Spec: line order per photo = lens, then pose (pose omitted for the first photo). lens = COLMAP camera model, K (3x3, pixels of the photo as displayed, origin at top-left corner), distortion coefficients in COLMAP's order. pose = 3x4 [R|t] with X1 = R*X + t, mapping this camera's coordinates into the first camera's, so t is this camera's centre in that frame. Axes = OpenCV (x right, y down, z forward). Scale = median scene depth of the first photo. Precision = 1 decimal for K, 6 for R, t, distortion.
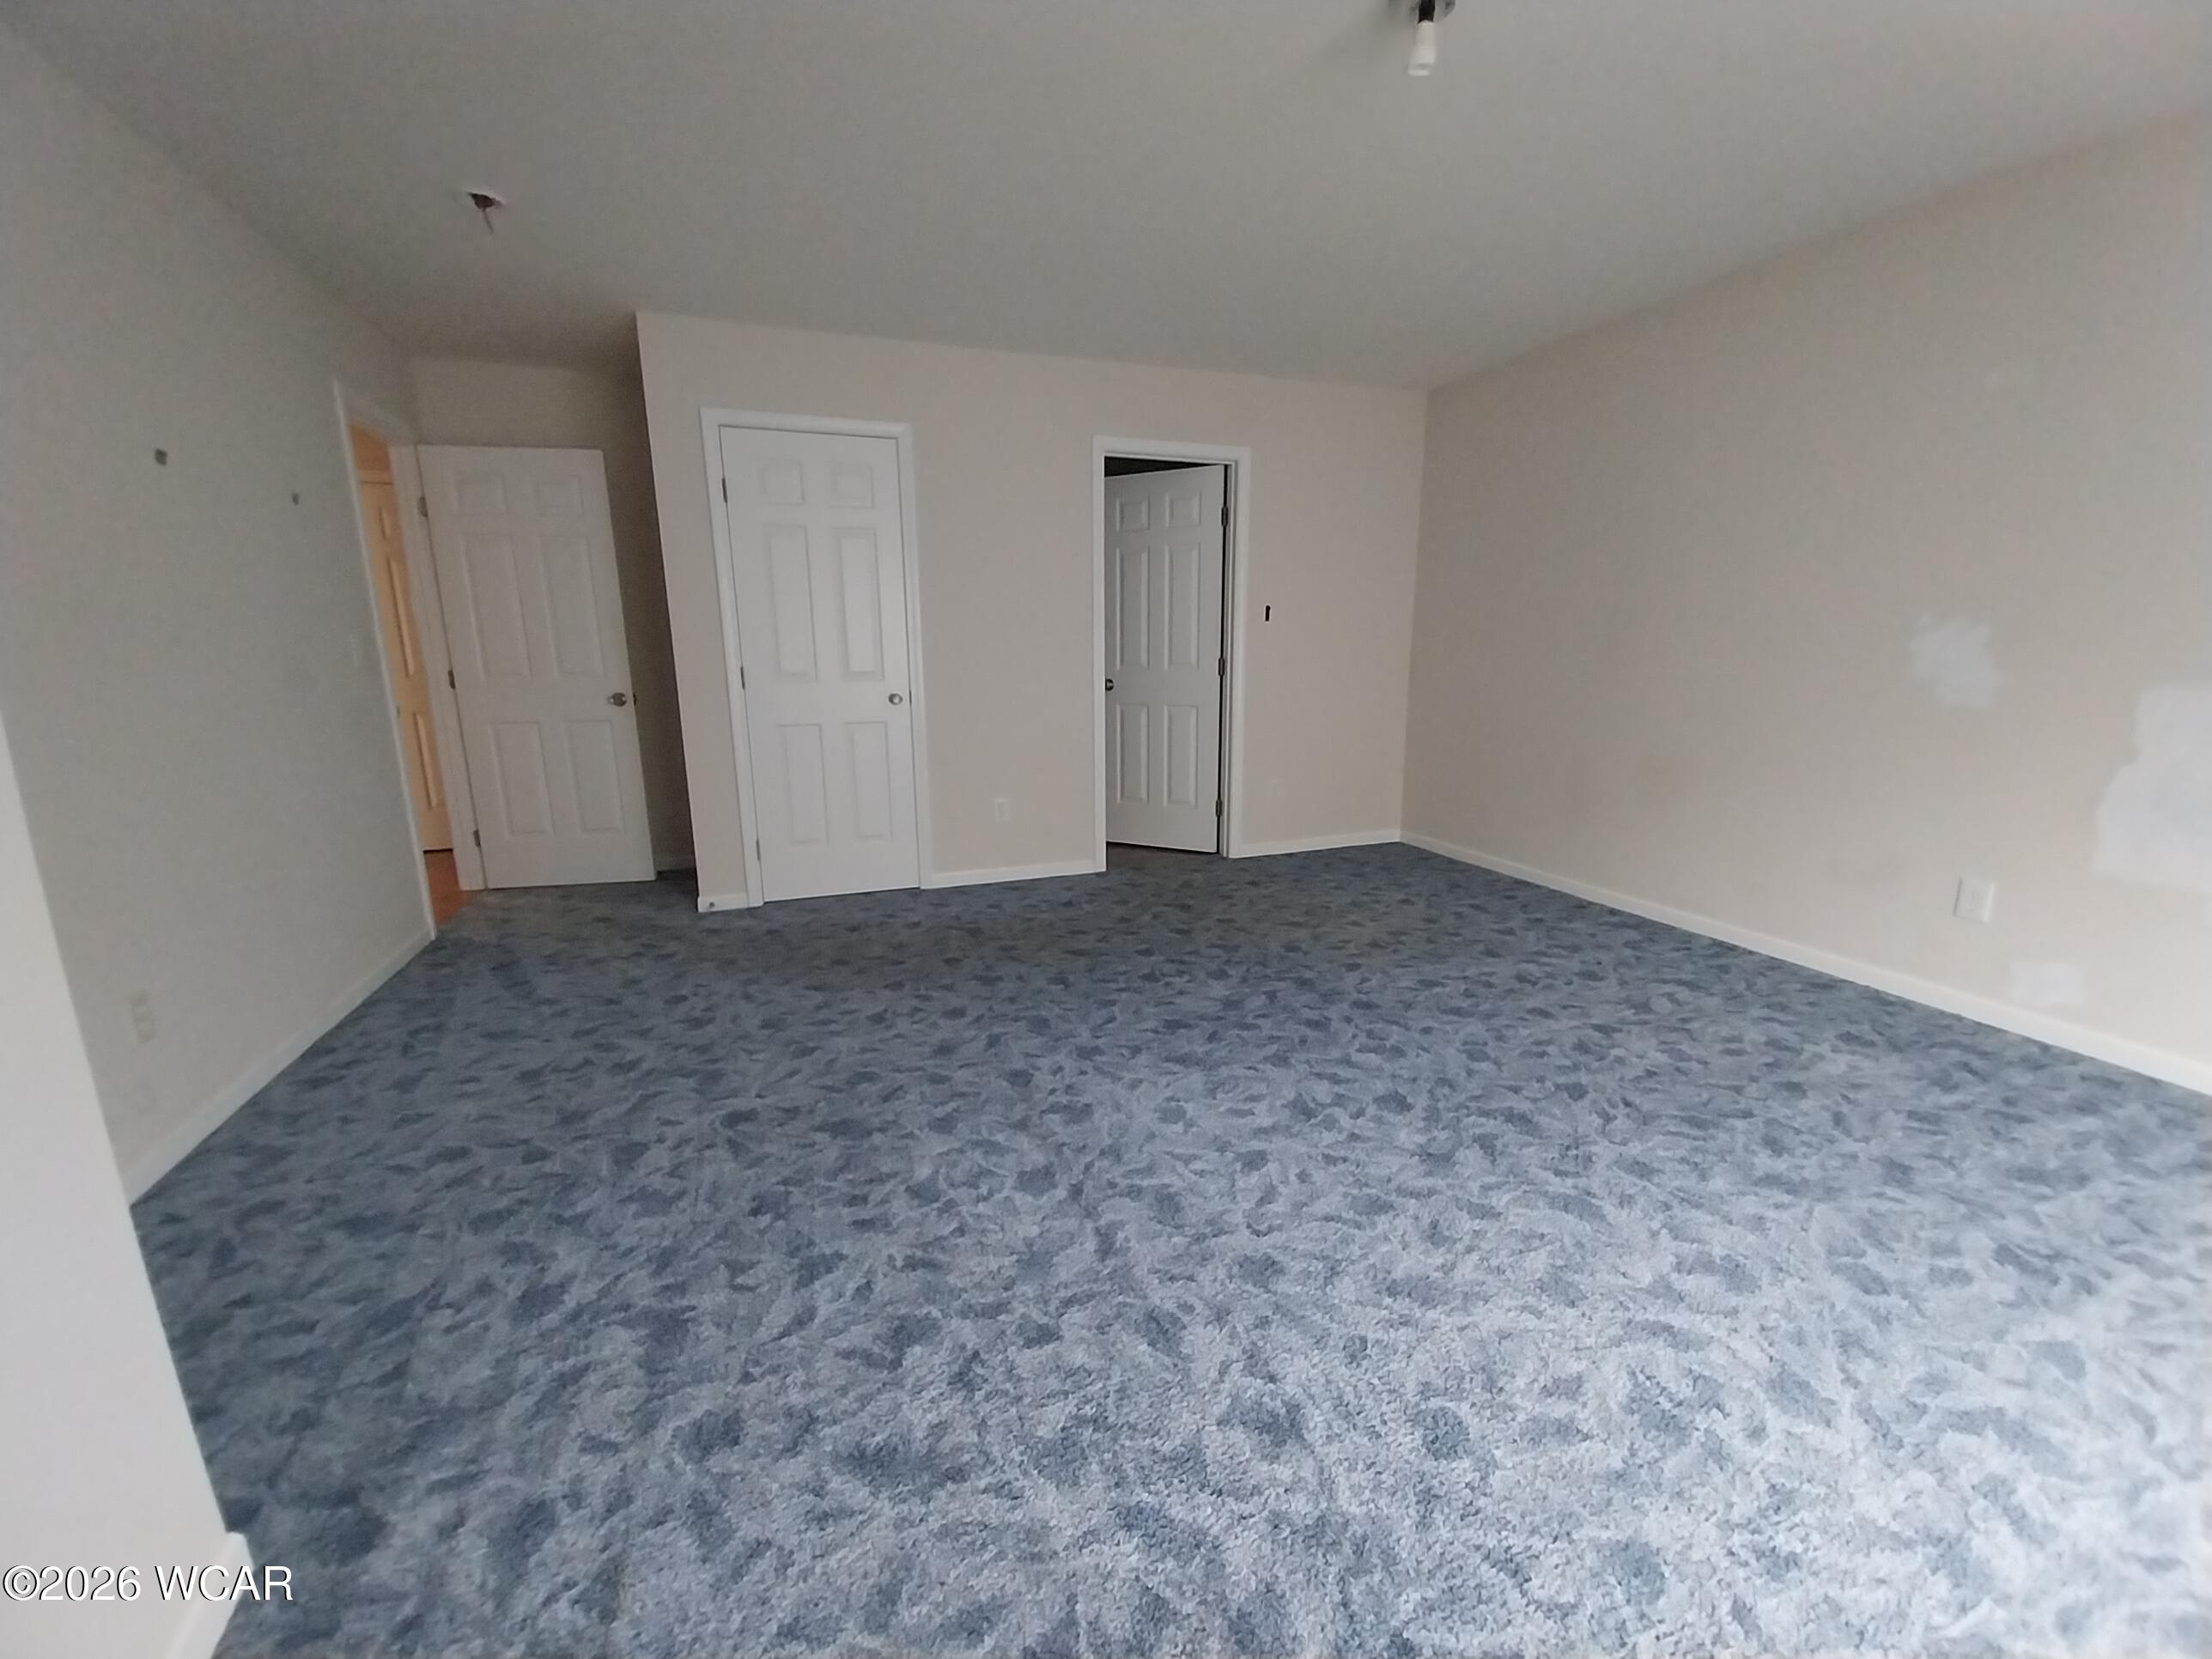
lens RADIAL K [[877.7, 0, 1098.8], [0, 877.7, 828.2], [0, 0, 1]] dist [0.021192, -0.015764]
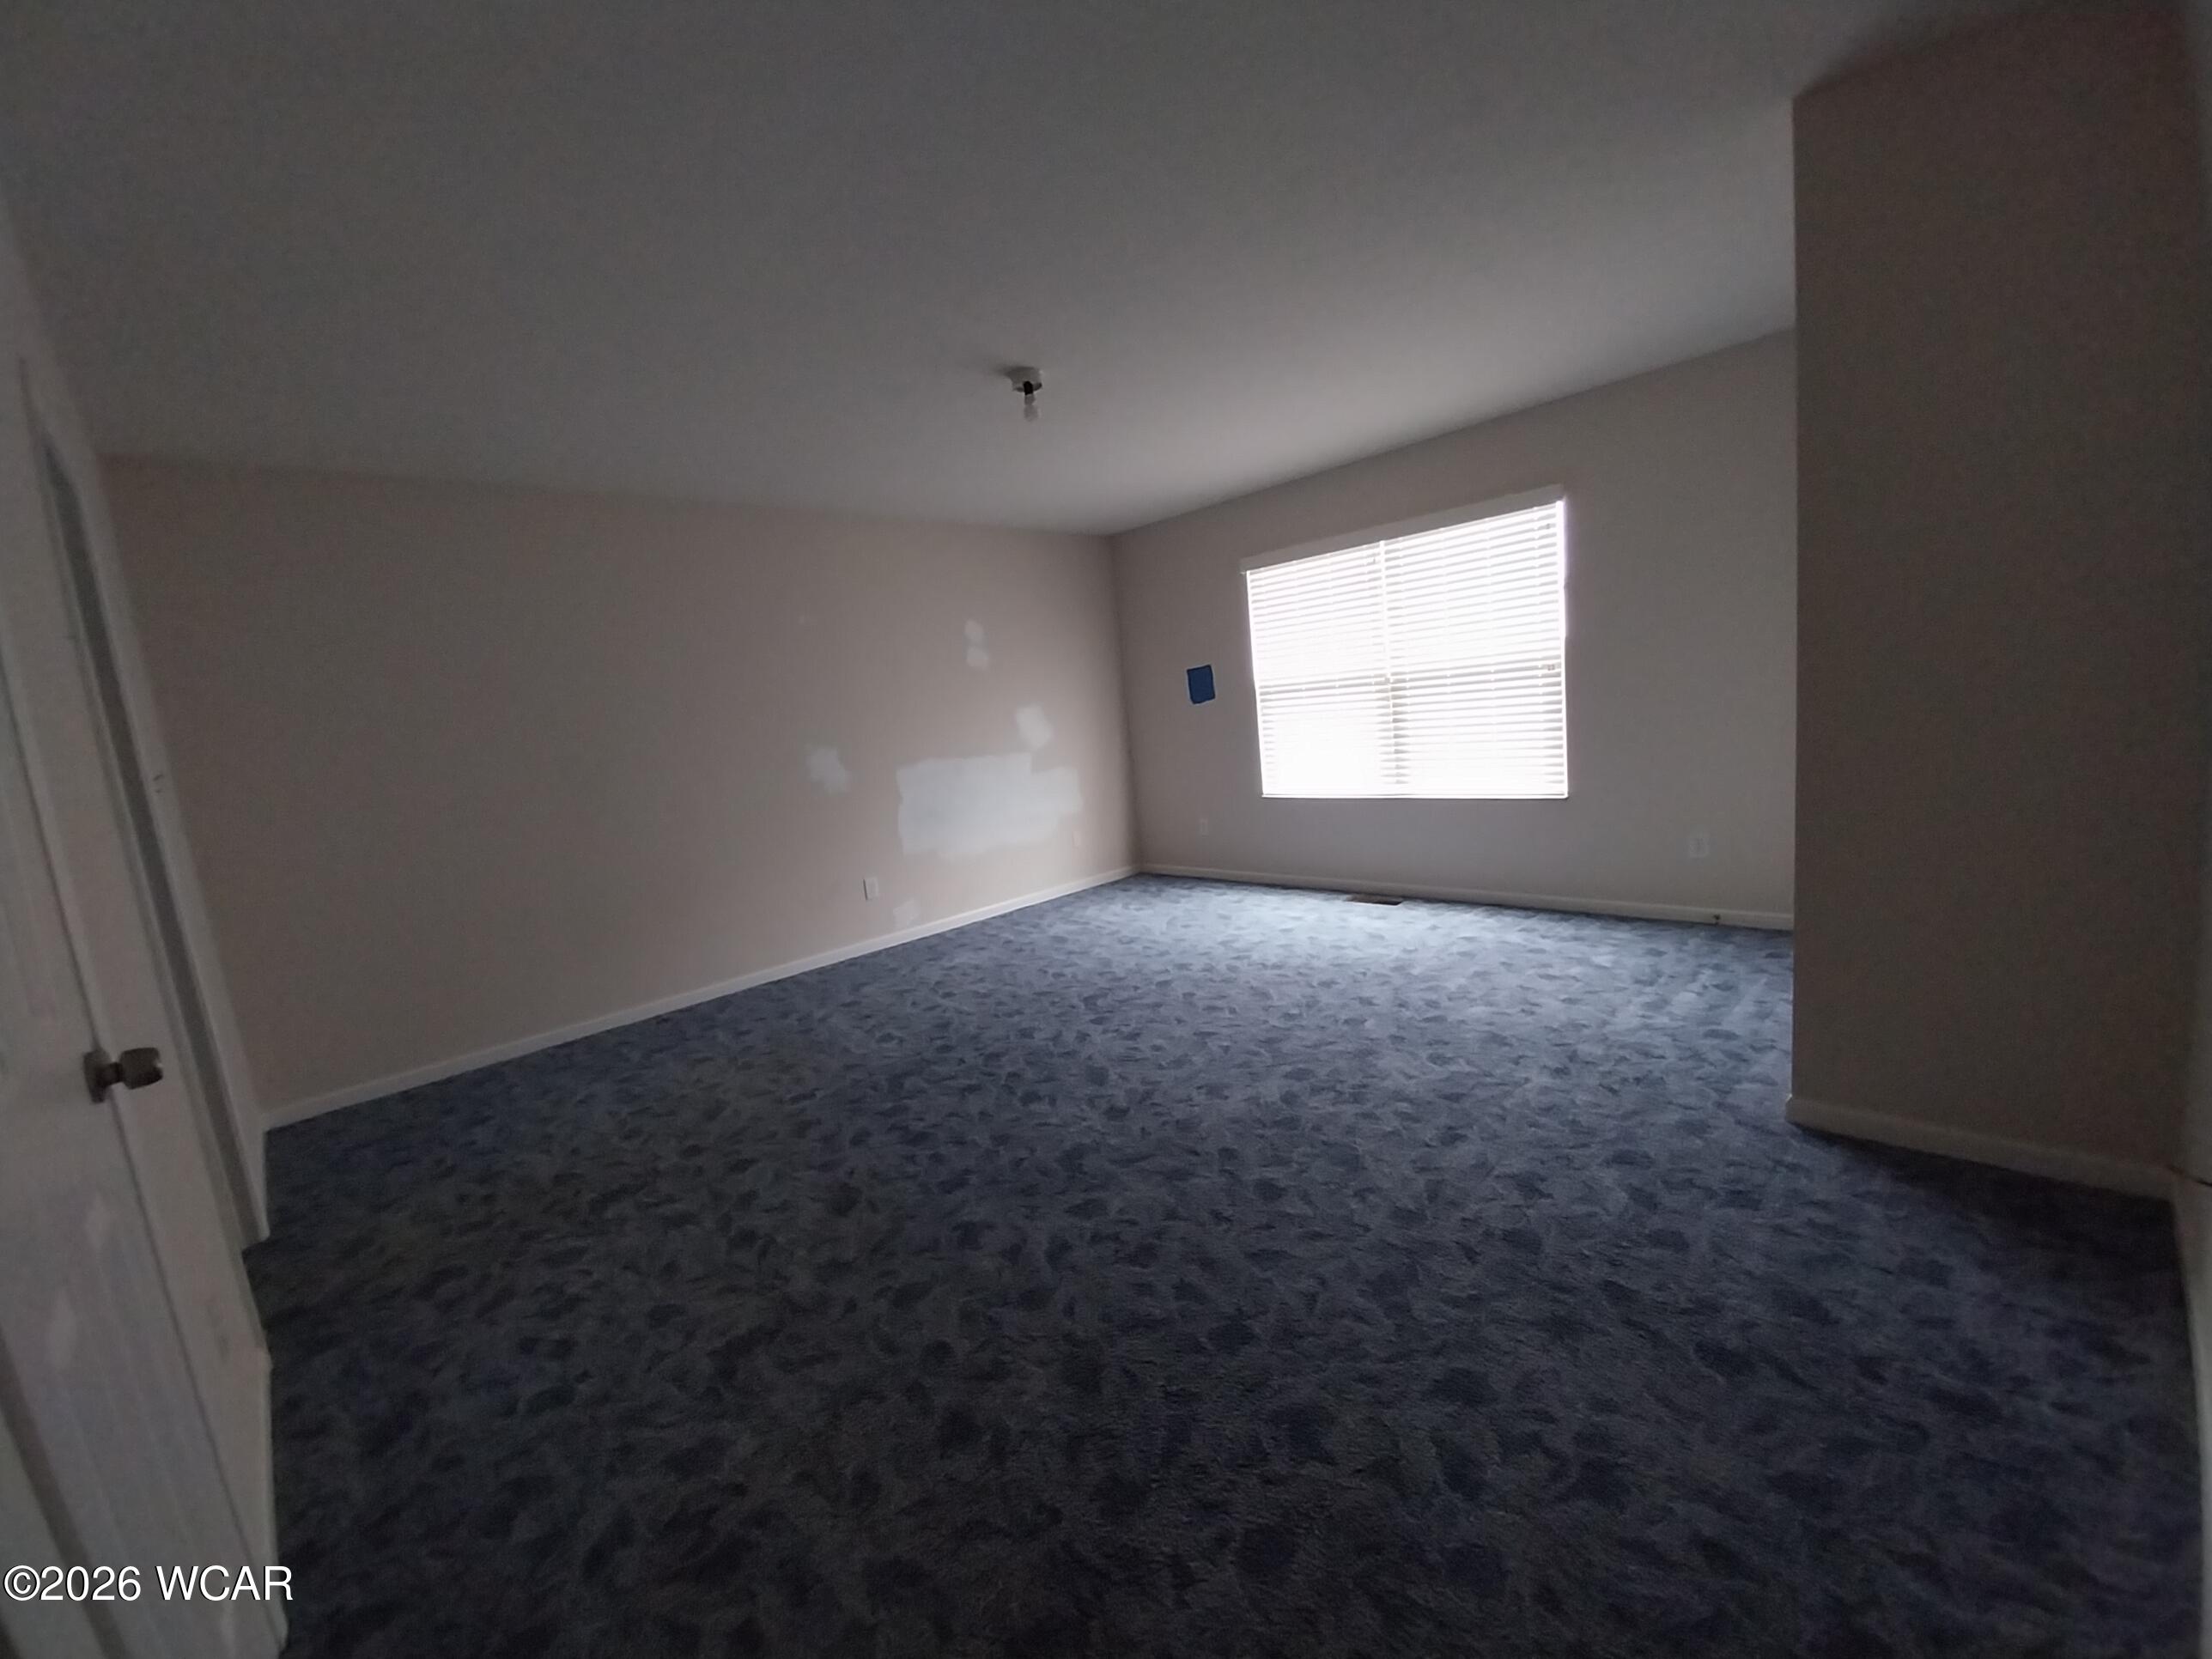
lens RADIAL K [[877.7, 0, 1098.8], [0, 877.7, 828.2], [0, 0, 1]] dist [0.021192, -0.015764]
pose [[-0.404538, -0.070653, 0.911788, -1.007155], [0.291128, 0.935194, 0.201633, -0.308116], [-0.866945, 0.347015, -0.357752, 1.349464]]
